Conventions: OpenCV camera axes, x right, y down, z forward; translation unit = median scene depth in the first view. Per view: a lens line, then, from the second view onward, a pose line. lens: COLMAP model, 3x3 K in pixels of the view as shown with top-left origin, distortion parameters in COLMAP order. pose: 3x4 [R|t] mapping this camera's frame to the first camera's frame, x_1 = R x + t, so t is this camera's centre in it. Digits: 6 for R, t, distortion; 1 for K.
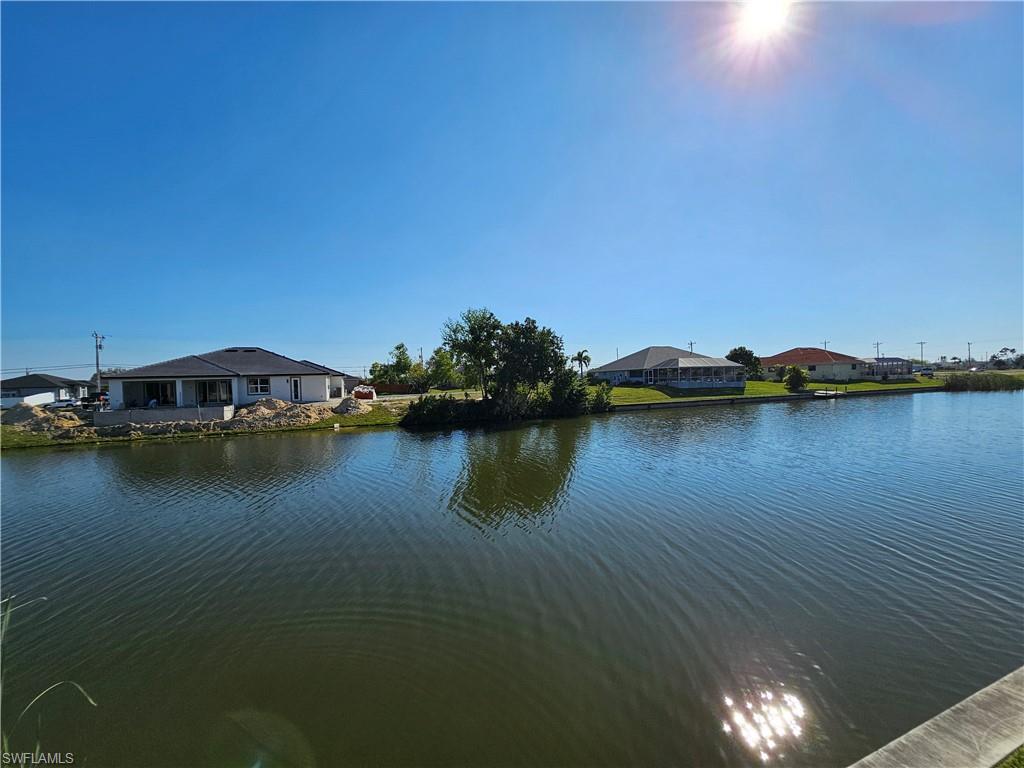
lens RADIAL K [[423.6, 0, 511.8], [0, 423.6, 390.4], [0, 0, 1]] dist [-0.000269, -0.000148]
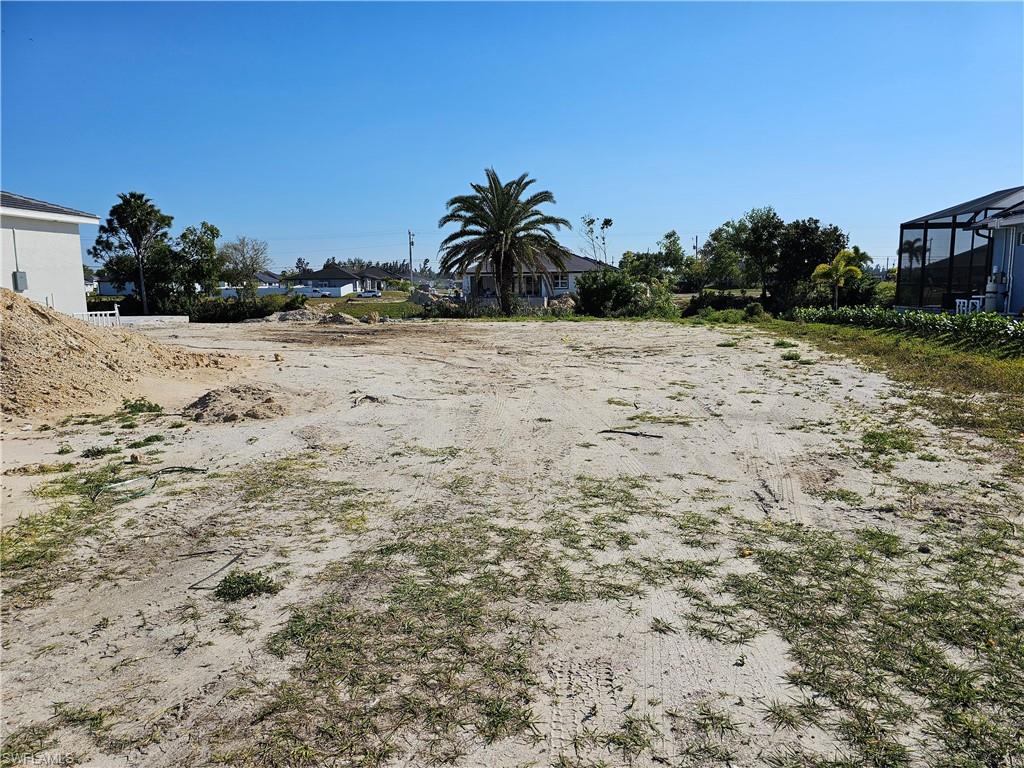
lens RADIAL K [[686.2, 0, 532.6], [0, 686.2, 386.0], [0, 0, 1]] dist [0.059356, -0.000591]
pose [[0.911602, 0.076984, -0.403802, 0.117473], [-0.021633, 0.989930, 0.139892, 0.012218], [0.410505, -0.118791, 0.904088, -0.758140]]
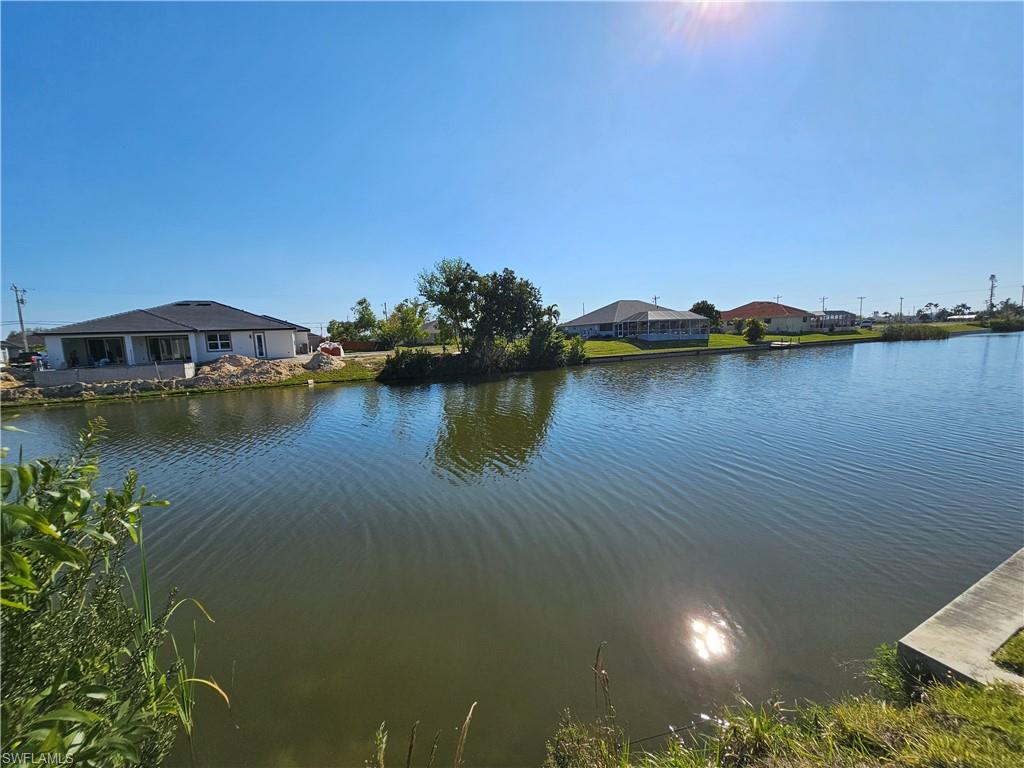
lens RADIAL K [[423.6, 0, 513.3], [0, 423.6, 390.6], [0, 0, 1]] dist [-0.000269, -0.000148]
pose [[0.995488, -0.021955, 0.092310, -0.036280], [0.012685, 0.994923, 0.099833, 0.010827], [-0.094033, -0.098212, 0.990713, -0.000453]]
